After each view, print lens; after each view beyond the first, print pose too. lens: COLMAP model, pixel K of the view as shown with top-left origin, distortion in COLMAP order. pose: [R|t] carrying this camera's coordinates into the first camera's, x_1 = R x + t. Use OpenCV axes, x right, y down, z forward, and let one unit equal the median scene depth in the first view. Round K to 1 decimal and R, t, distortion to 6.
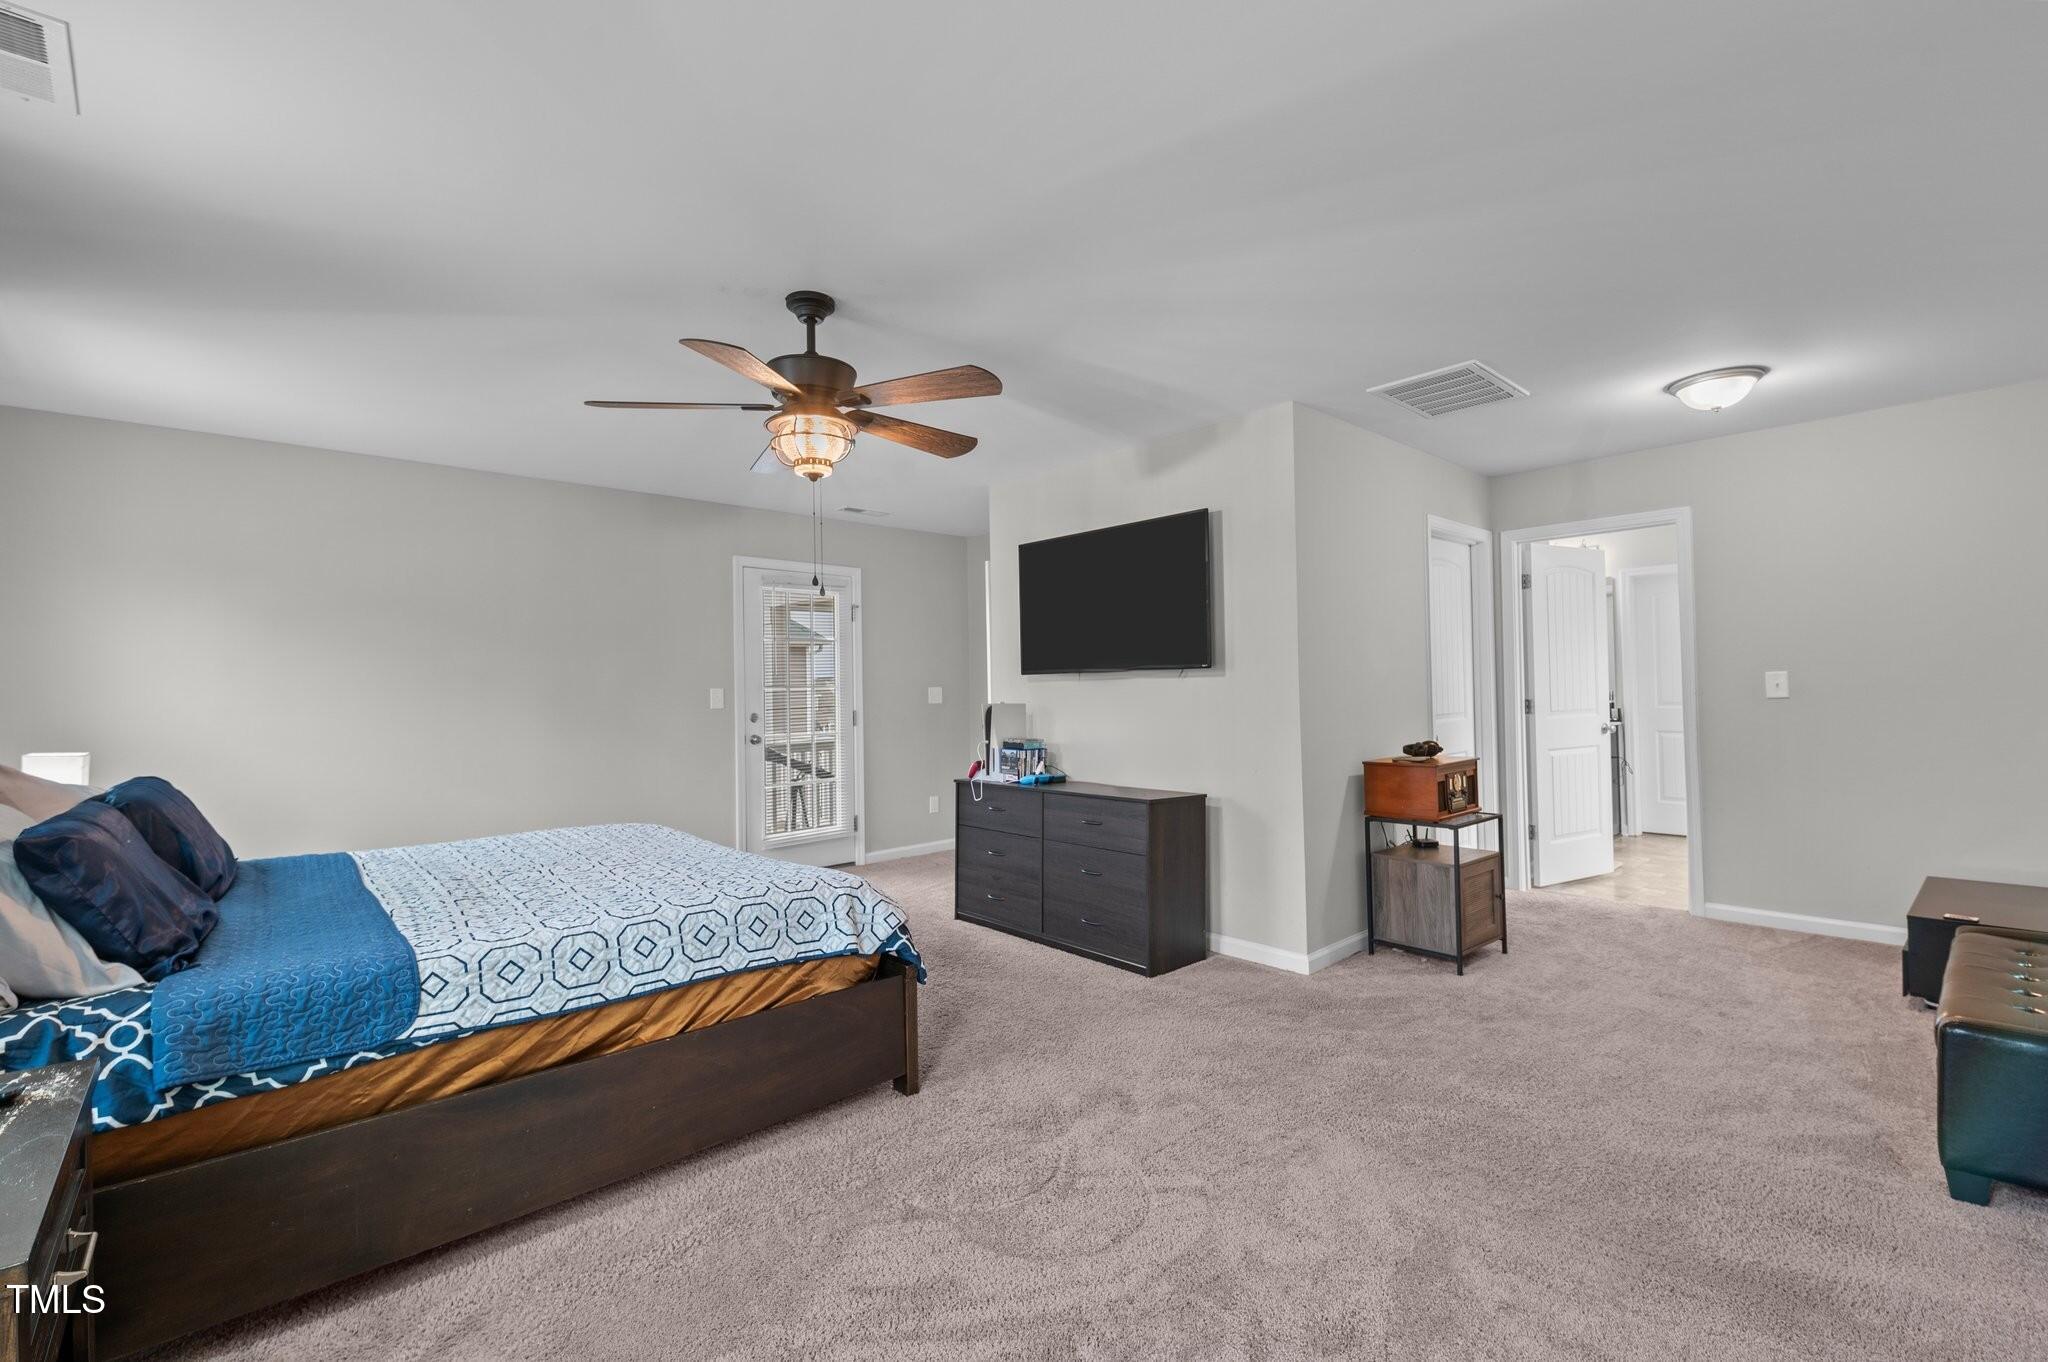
lens RADIAL K [[875.8, 0, 1020.7], [0, 875.8, 701.6], [0, 0, 1]] dist [-0.001427, -0.000481]
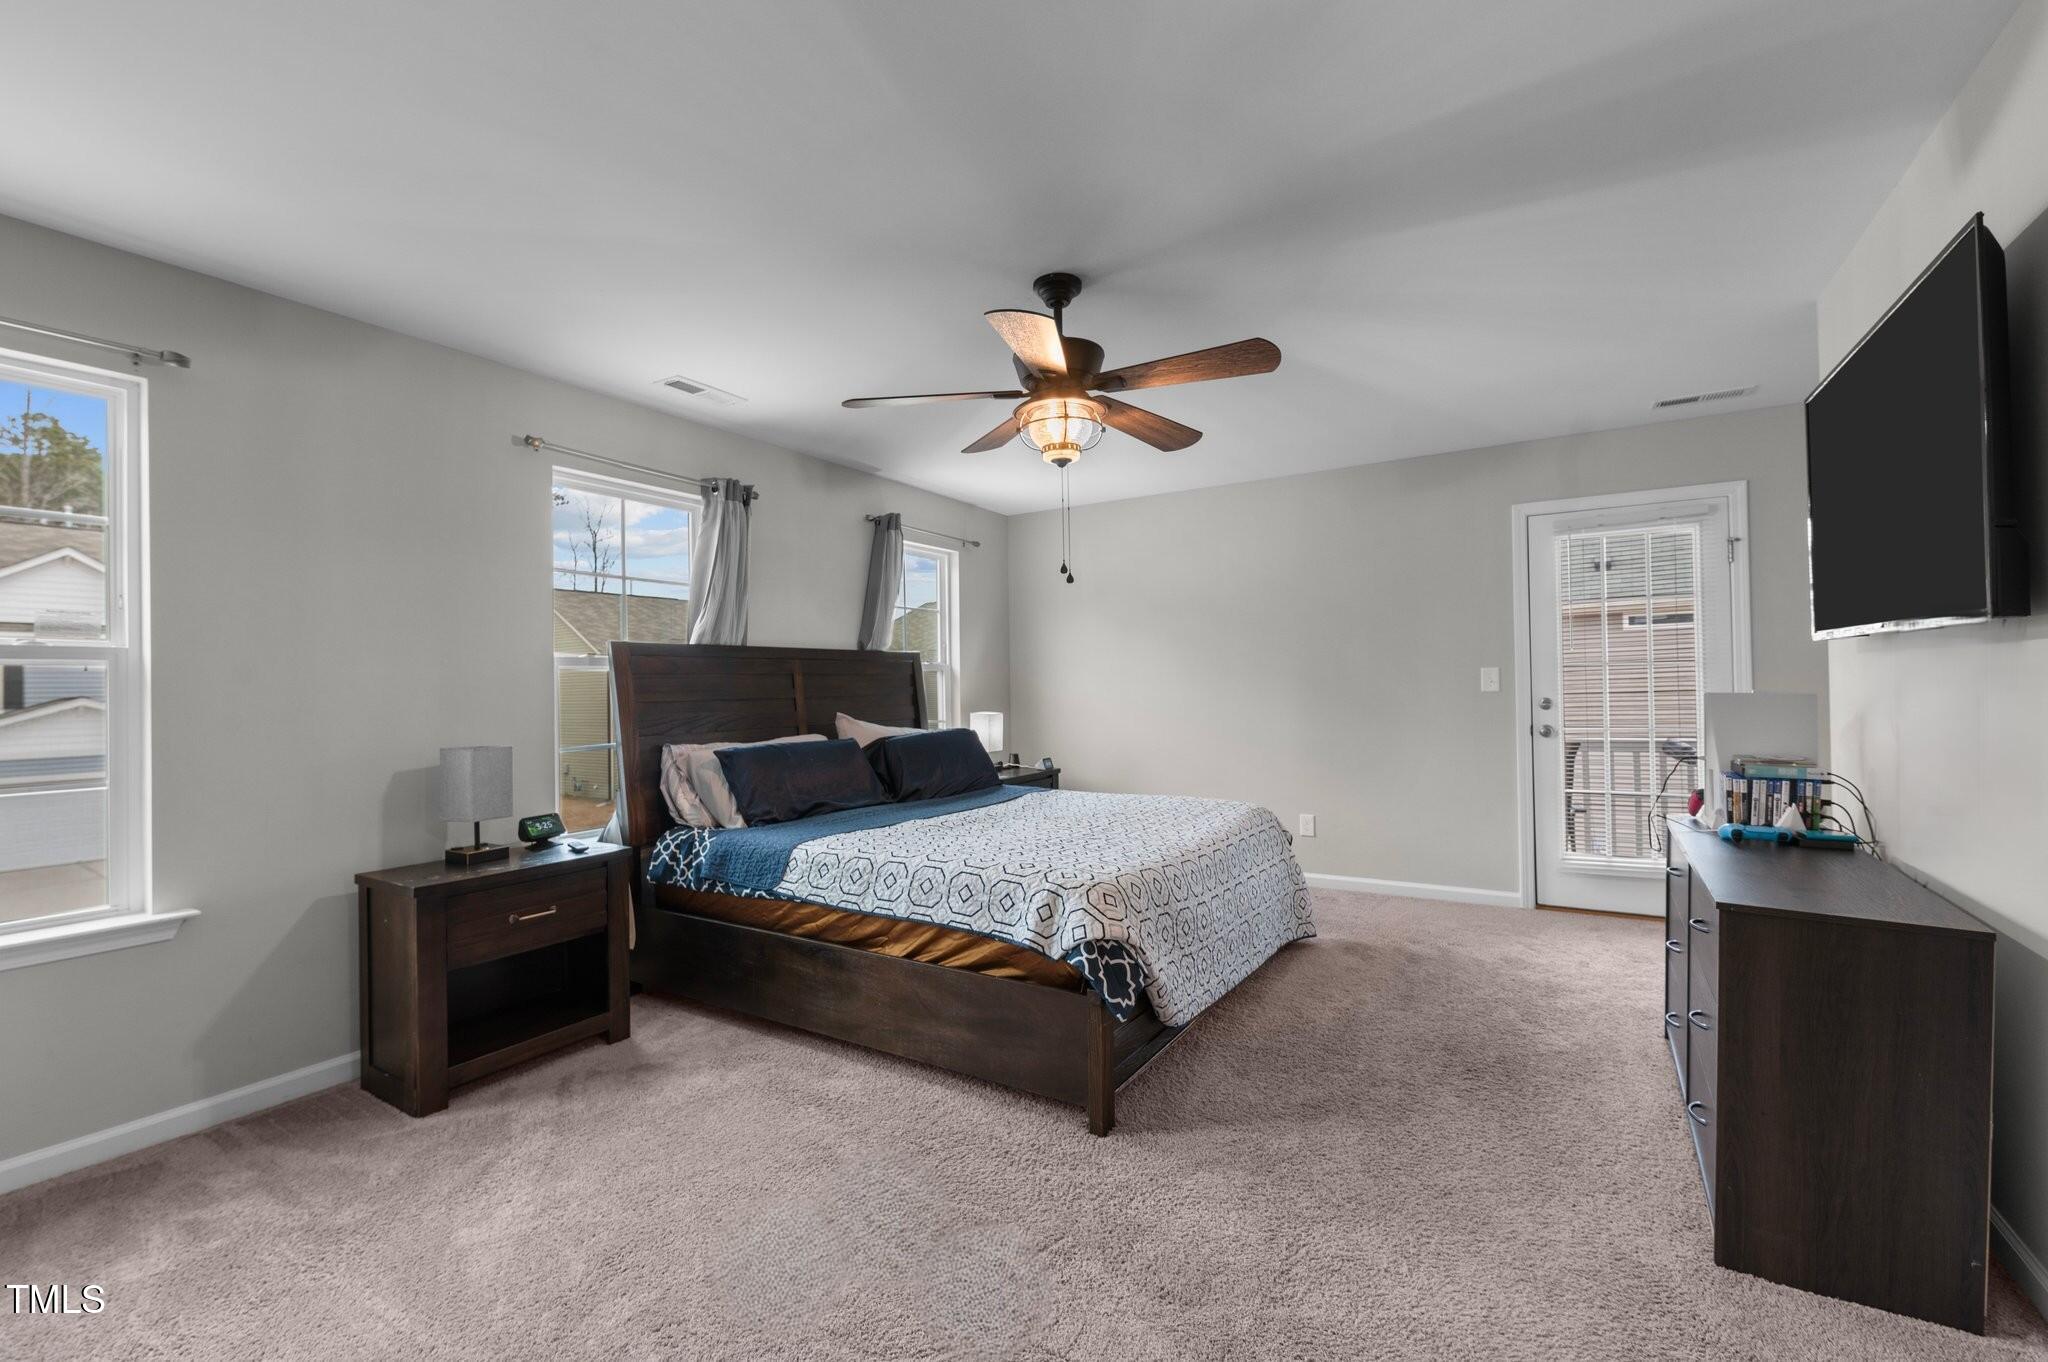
lens RADIAL K [[891.6, 0, 1024.0], [0, 891.6, 681.0], [0, 0, 1]] dist [0.000204, -0.000025]
pose [[0.270868, 0.009182, -0.962573, 0.719399], [0.000218, 0.999954, 0.009600, -0.021199], [0.962617, -0.002810, 0.270853, 0.681359]]
